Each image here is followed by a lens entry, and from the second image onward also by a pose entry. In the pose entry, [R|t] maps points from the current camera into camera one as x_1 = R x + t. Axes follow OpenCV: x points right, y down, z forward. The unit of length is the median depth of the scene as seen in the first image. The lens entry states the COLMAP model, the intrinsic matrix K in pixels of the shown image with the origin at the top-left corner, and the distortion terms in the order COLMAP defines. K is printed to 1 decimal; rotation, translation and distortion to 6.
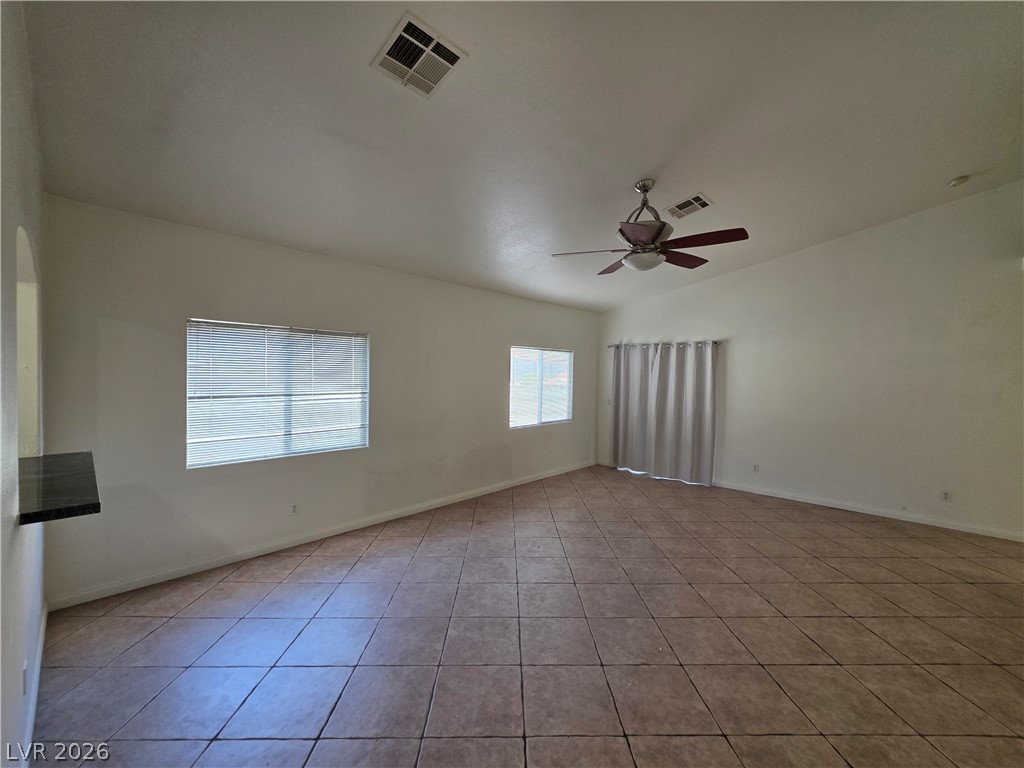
lens RADIAL K [[414.2, 0, 517.2], [0, 414.2, 383.5], [0, 0, 1]] dist [0.000002, -0.000895]
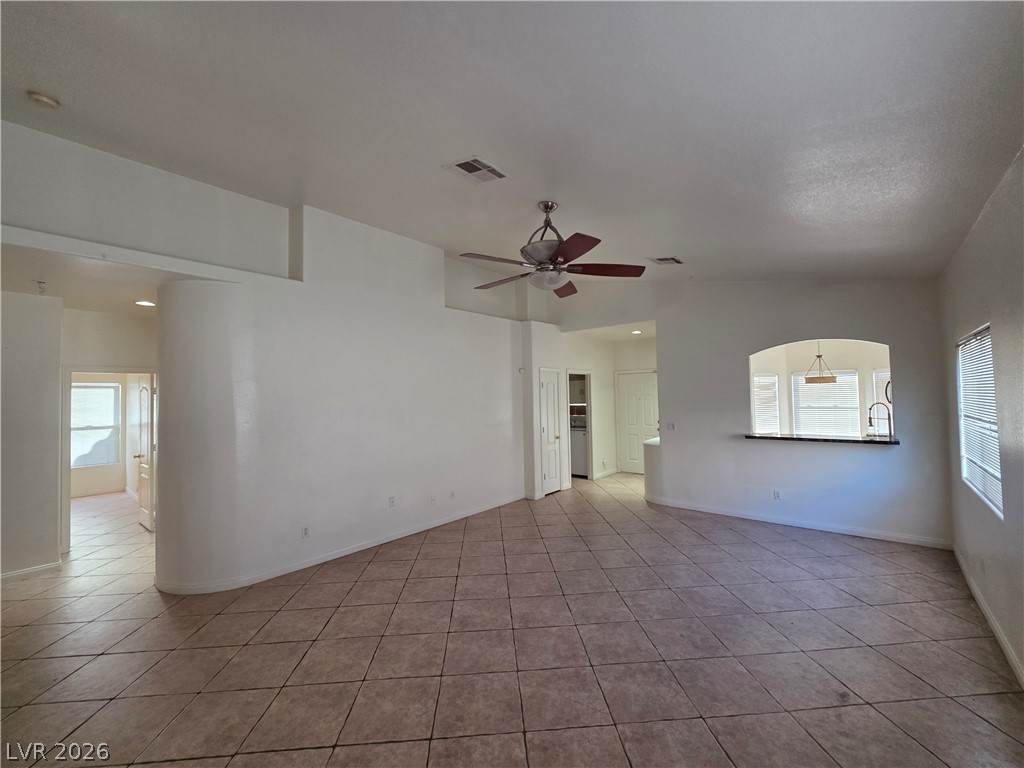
lens RADIAL K [[410.1, 0, 517.4], [0, 410.1, 384.4], [0, 0, 1]] dist [-0.000197, 0.000288]
pose [[-0.998889, 0.006318, -0.046705, 0.371150], [0.006710, 0.999943, -0.008252, -0.038453], [0.046650, -0.008556, -0.998875, 1.715519]]
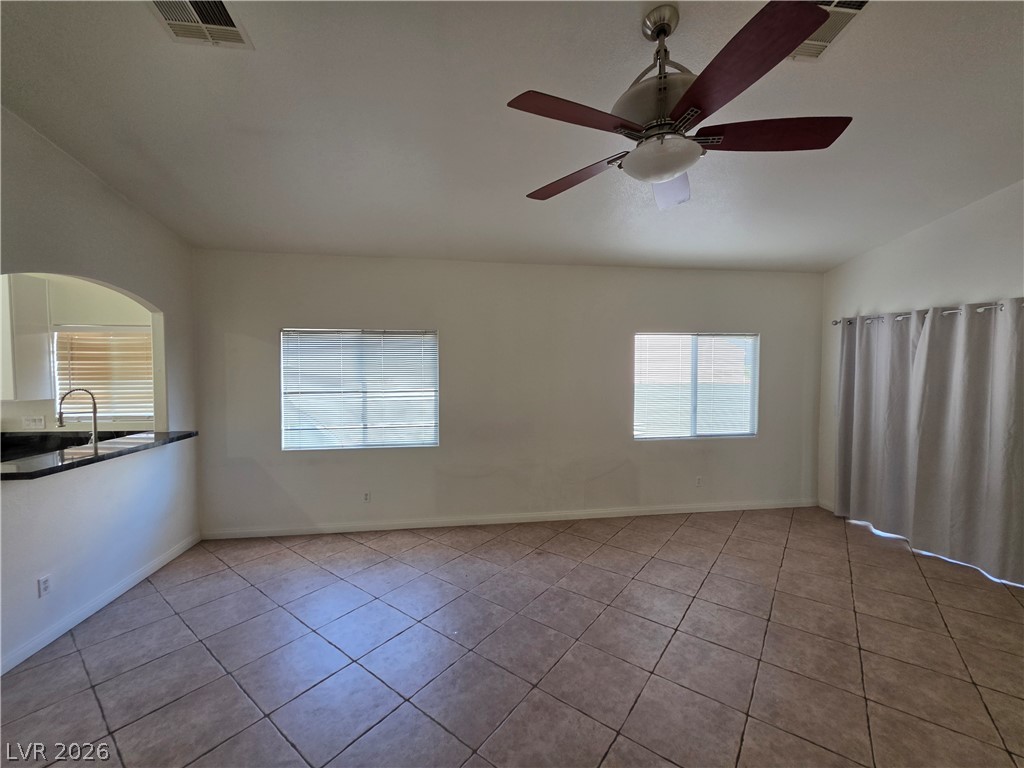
lens RADIAL K [[414.9, 0, 515.7], [0, 414.9, 382.9], [0, 0, 1]] dist [0.002334, 0.000073]
pose [[0.784473, 0.005715, -0.620137, 0.437950], [-0.000937, 0.999967, 0.008030, -0.005079], [0.620163, -0.005718, 0.784453, 0.386376]]
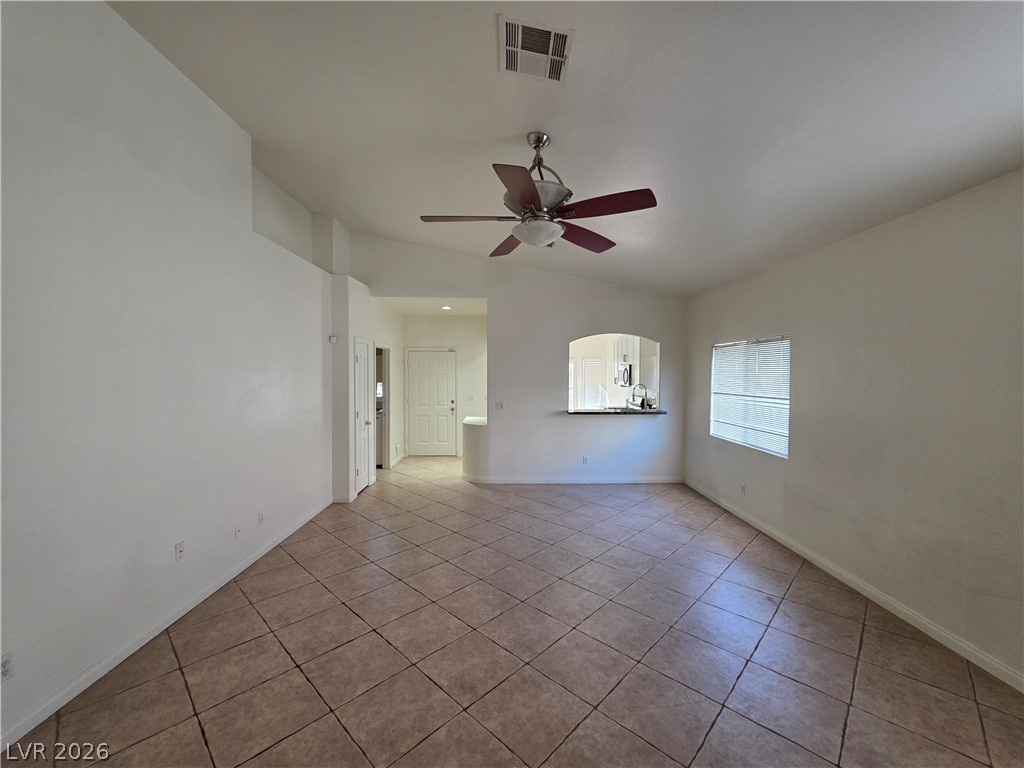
lens RADIAL K [[410.1, 0, 517.4], [0, 410.1, 384.4], [0, 0, 1]] dist [-0.000197, 0.000288]
pose [[-0.708096, 0.002599, -0.706112, 0.782791], [-0.029713, 0.998998, 0.033473, -0.026253], [0.705491, 0.044682, -0.707309, 1.358124]]
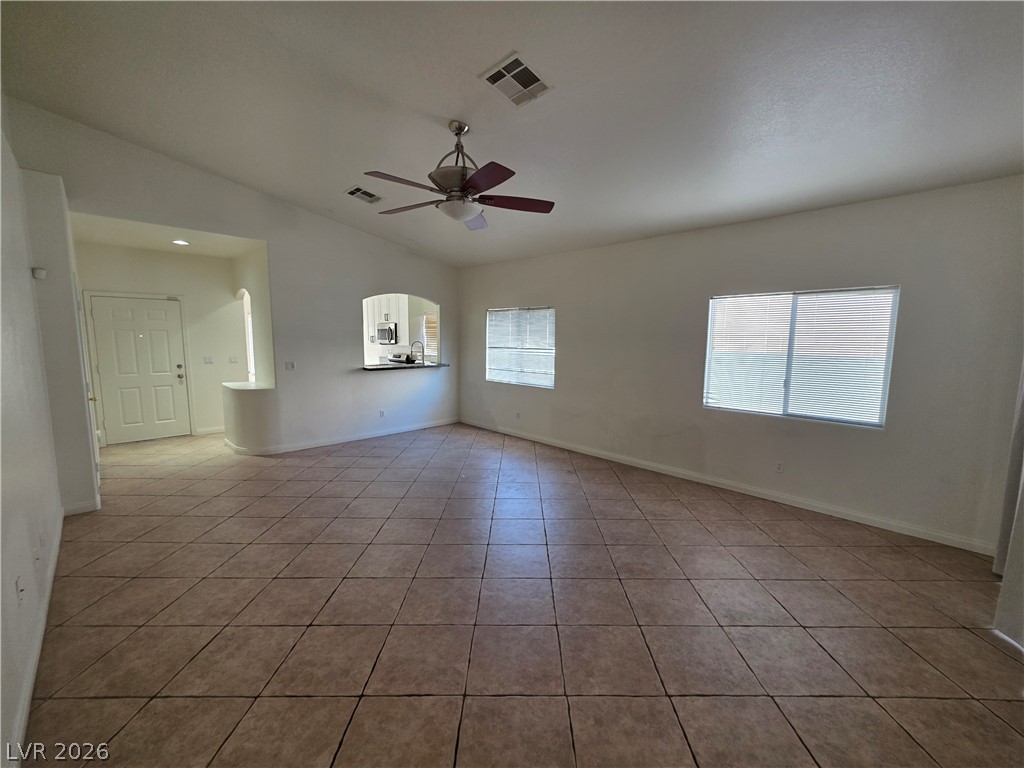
lens RADIAL K [[415.6, 0, 520.7], [0, 415.6, 382.5], [0, 0, 1]] dist [0.001424, -0.000074]
pose [[-0.024023, 0.097433, -0.994952, 1.136548], [-0.032574, 0.994635, 0.098189, 0.000493], [0.999181, 0.034769, -0.020720, 1.030291]]
